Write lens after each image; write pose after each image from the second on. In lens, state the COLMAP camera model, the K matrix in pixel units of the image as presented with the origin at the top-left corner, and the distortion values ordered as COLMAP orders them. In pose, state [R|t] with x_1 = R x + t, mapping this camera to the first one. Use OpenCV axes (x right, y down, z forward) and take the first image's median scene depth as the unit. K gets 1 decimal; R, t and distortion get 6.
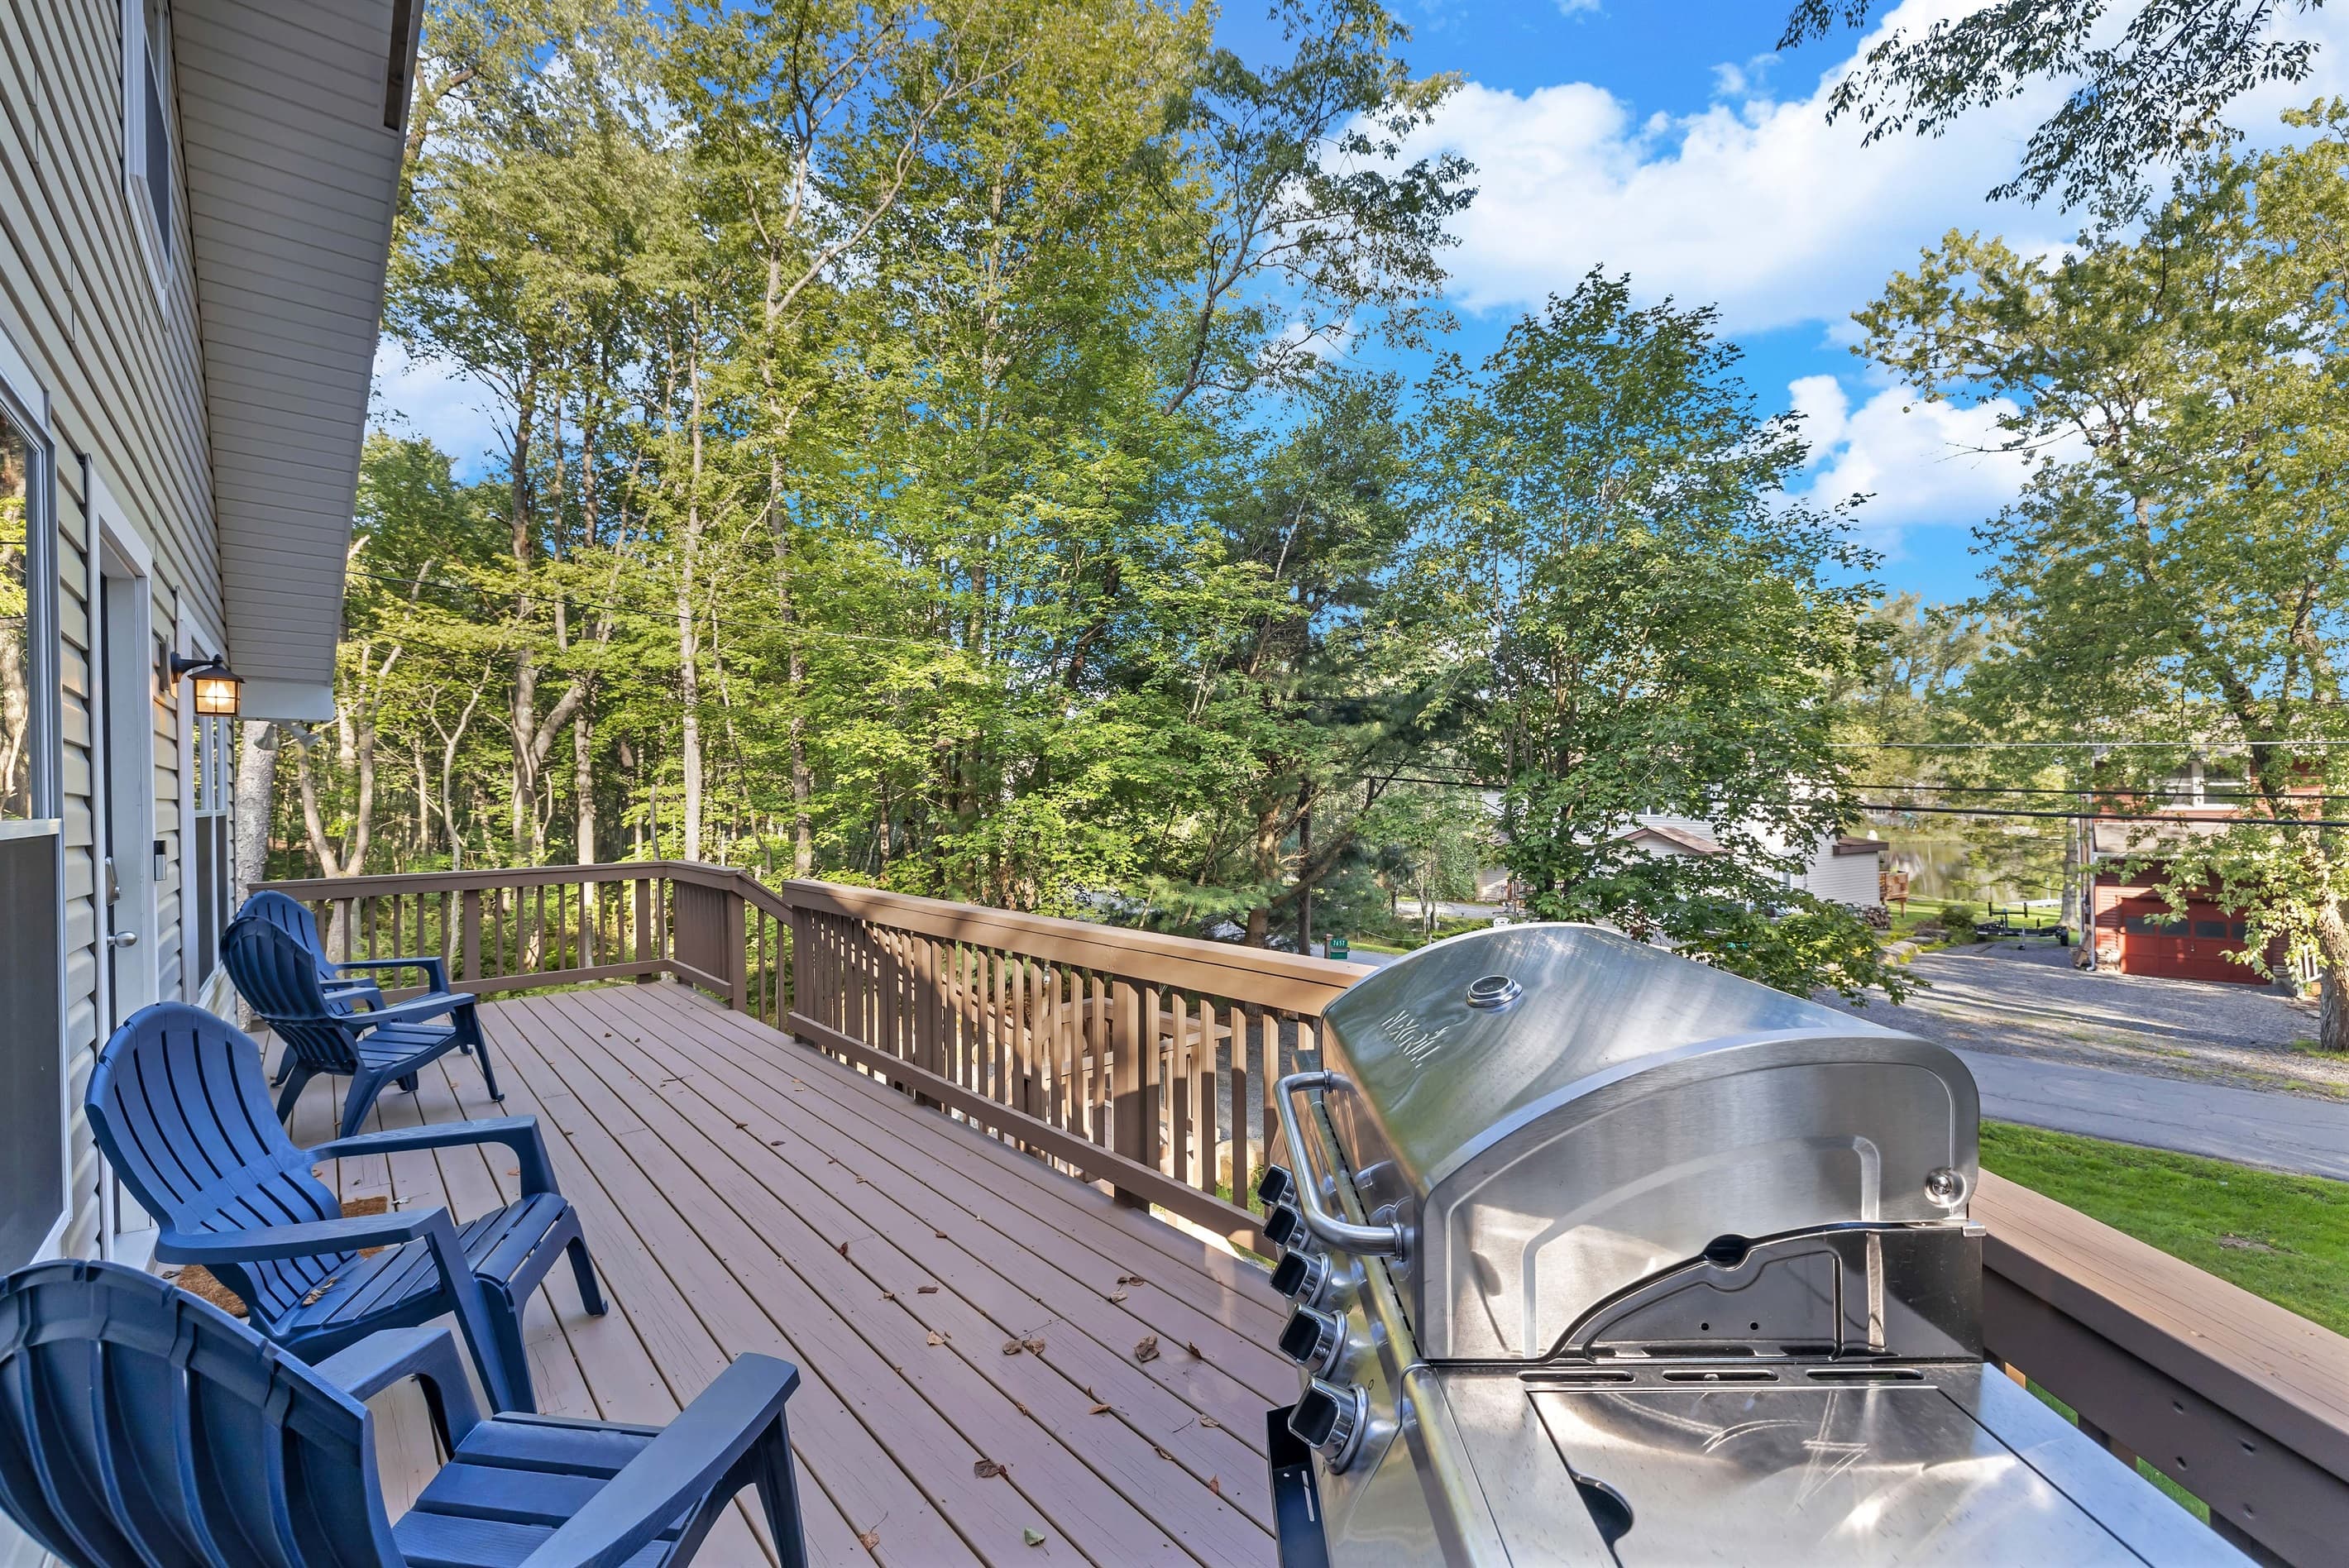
lens RADIAL K [[978.6, 0, 1176.5], [0, 978.6, 790.4], [0, 0, 1]] dist [-0.001242, -0.000557]
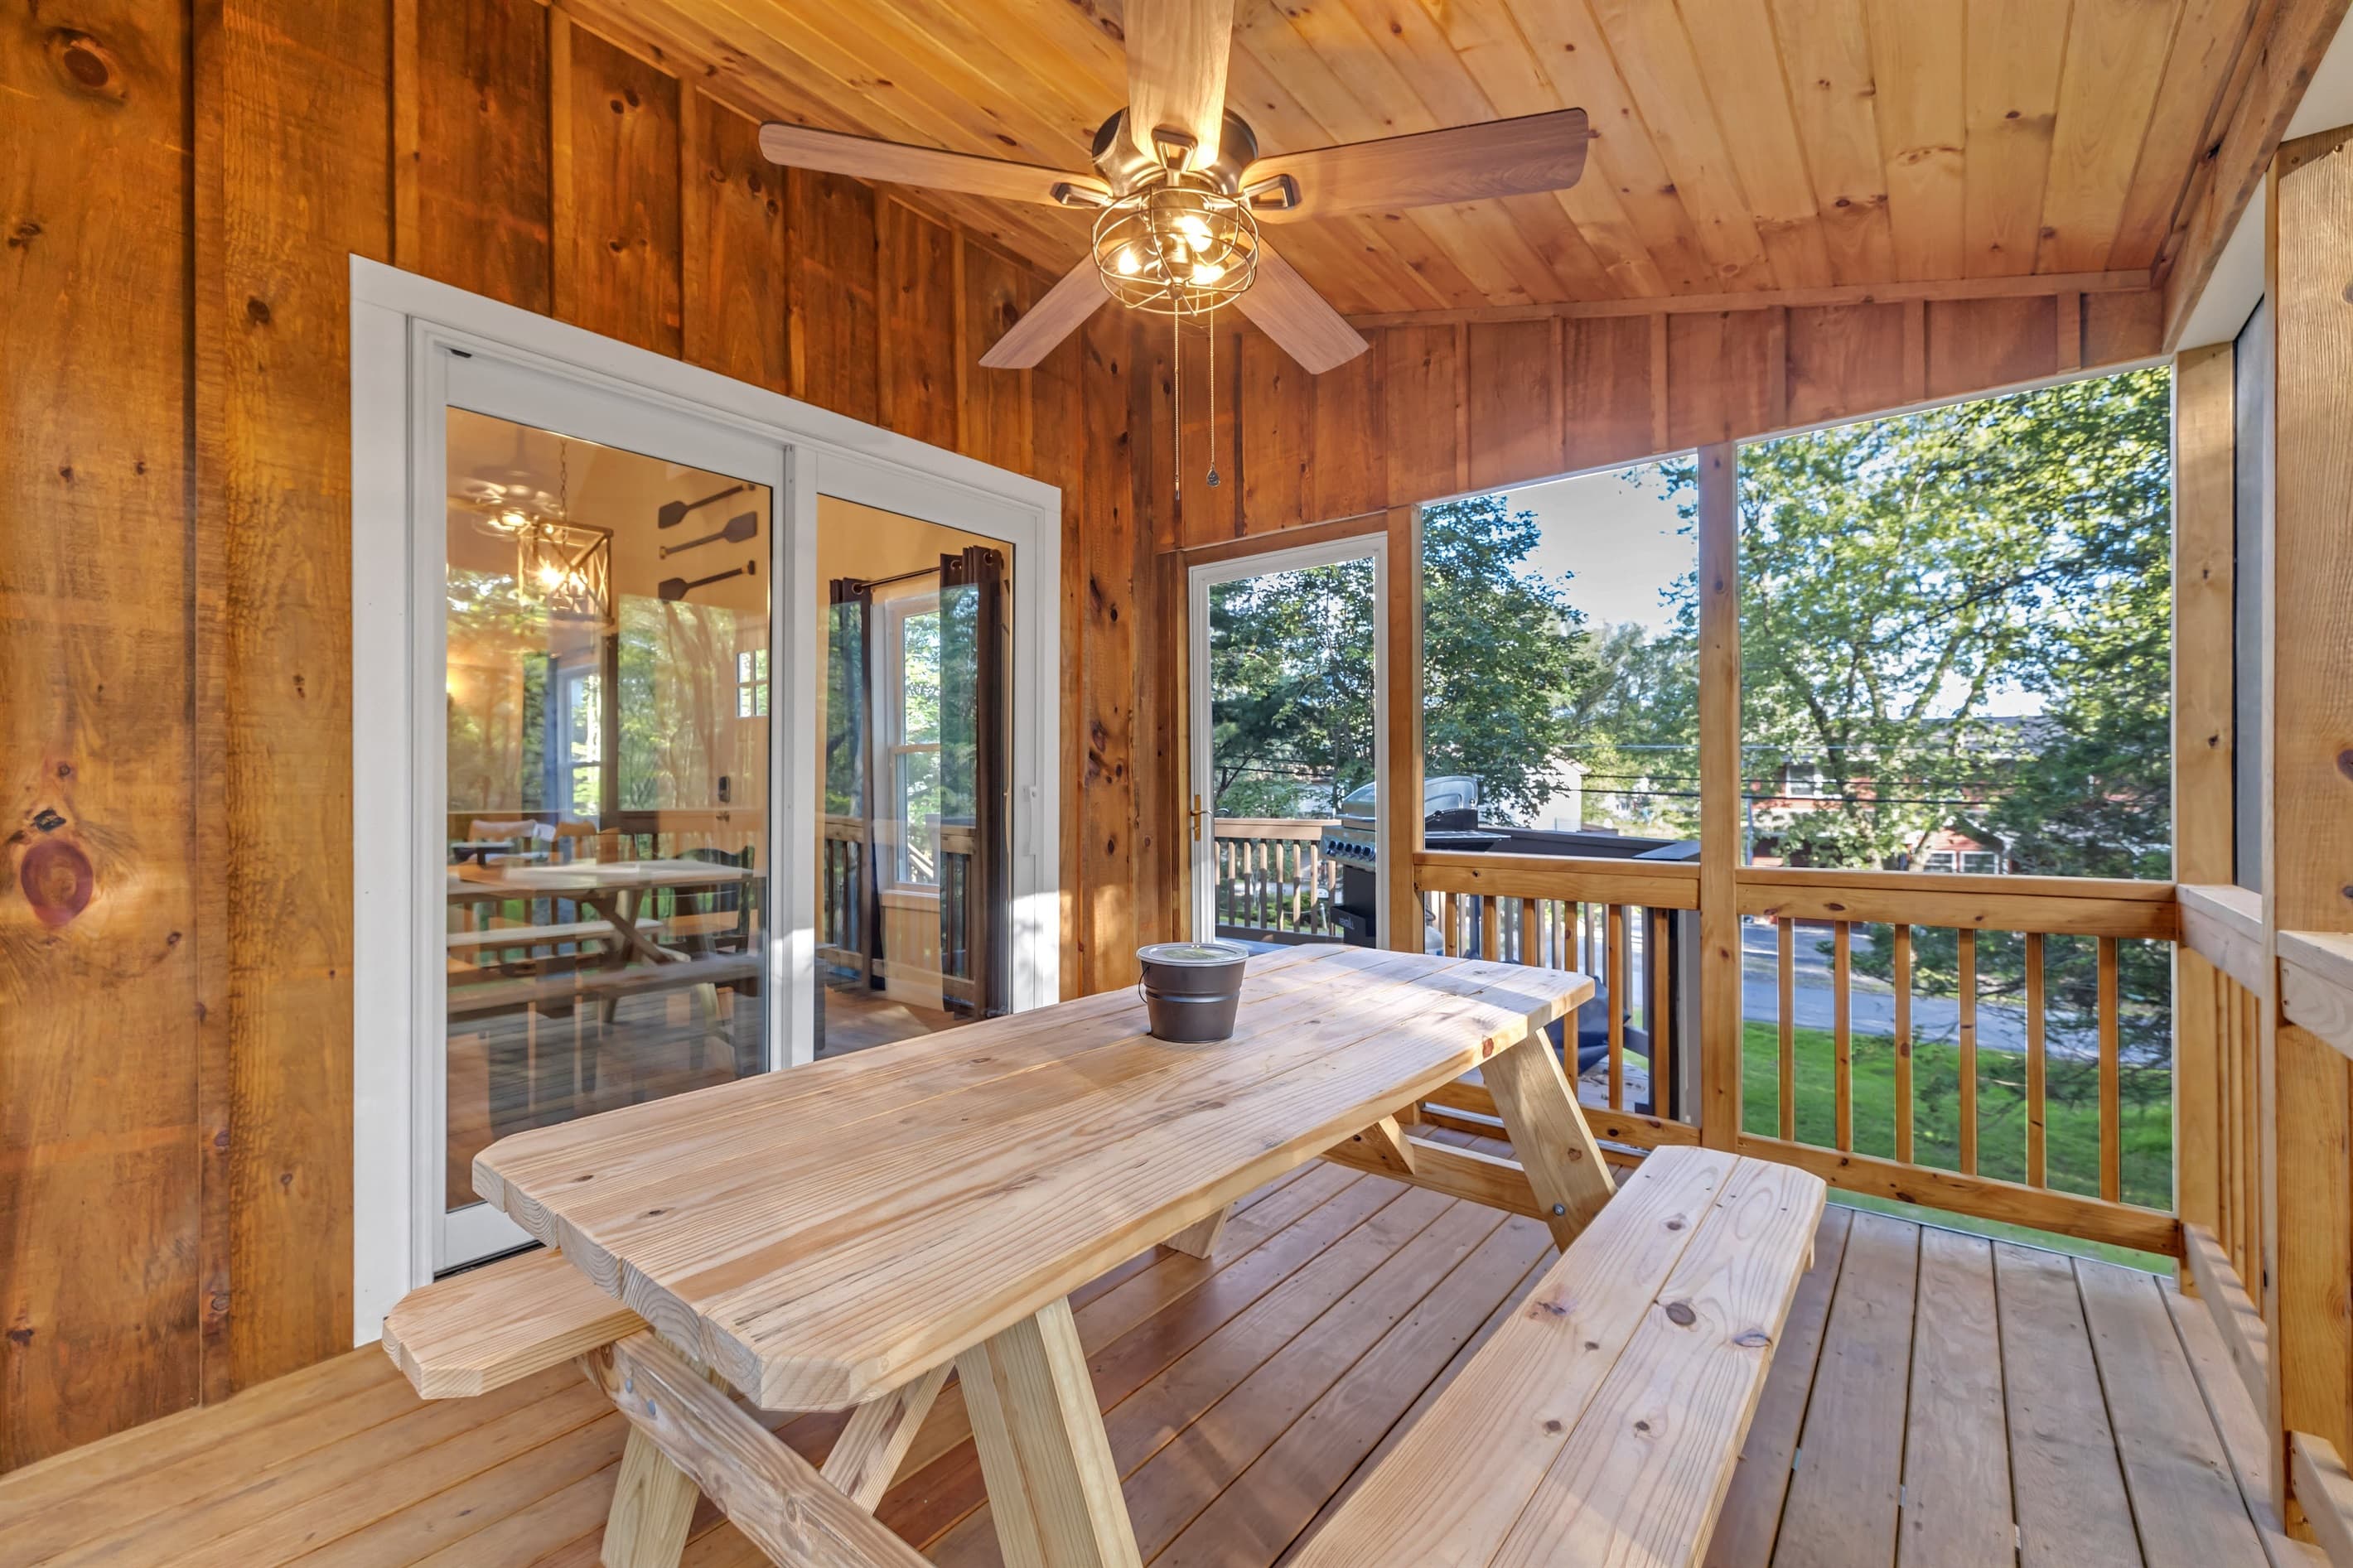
lens RADIAL K [[980.2, 0, 1178.5], [0, 980.2, 790.4], [0, 0, 1]] dist [-0.001242, -0.000557]
pose [[0.982050, 0.006721, 0.188500, -0.106991], [-0.007124, 0.999974, 0.001460, 0.017239], [-0.188485, -0.002776, 0.982072, -0.234646]]
